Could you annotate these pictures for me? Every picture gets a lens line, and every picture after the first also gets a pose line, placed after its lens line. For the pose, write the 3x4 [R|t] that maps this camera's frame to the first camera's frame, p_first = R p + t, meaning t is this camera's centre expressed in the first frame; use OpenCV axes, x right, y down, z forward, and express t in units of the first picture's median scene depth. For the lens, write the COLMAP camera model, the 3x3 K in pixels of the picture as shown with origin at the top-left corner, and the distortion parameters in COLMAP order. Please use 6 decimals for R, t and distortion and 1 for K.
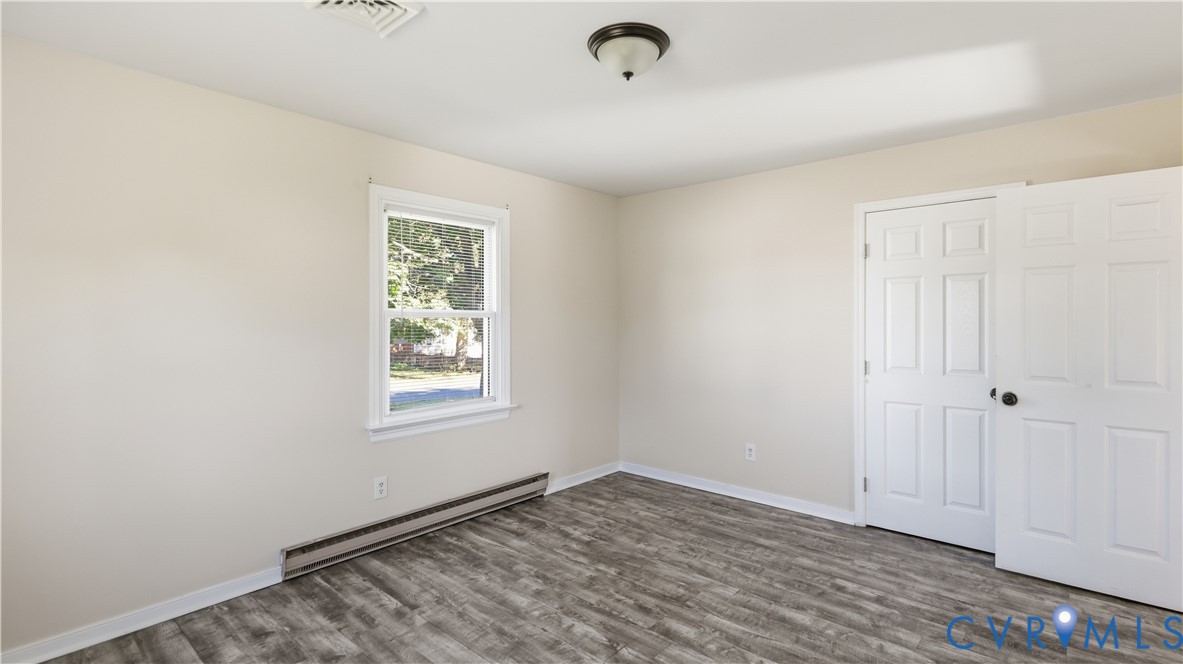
lens RADIAL K [[556.5, 0, 600.3], [0, 556.5, 328.5], [0, 0, 1]] dist [0.003304, 0.000306]
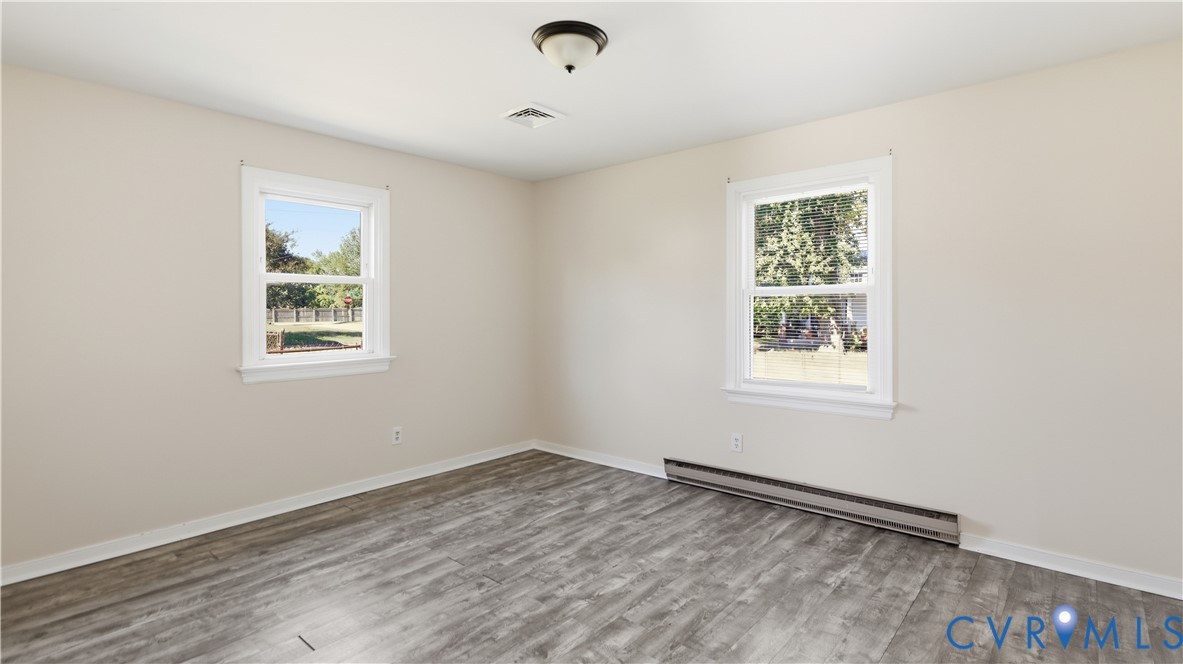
lens RADIAL K [[556.5, 0, 587.6], [0, 556.5, 308.2], [0, 0, 1]] dist [0.003304, 0.000306]
pose [[-0.015381, -0.002353, -0.999879, 0.808657], [-0.008208, 0.999964, -0.002227, 0.011761], [0.999848, 0.008173, -0.015399, 0.741350]]
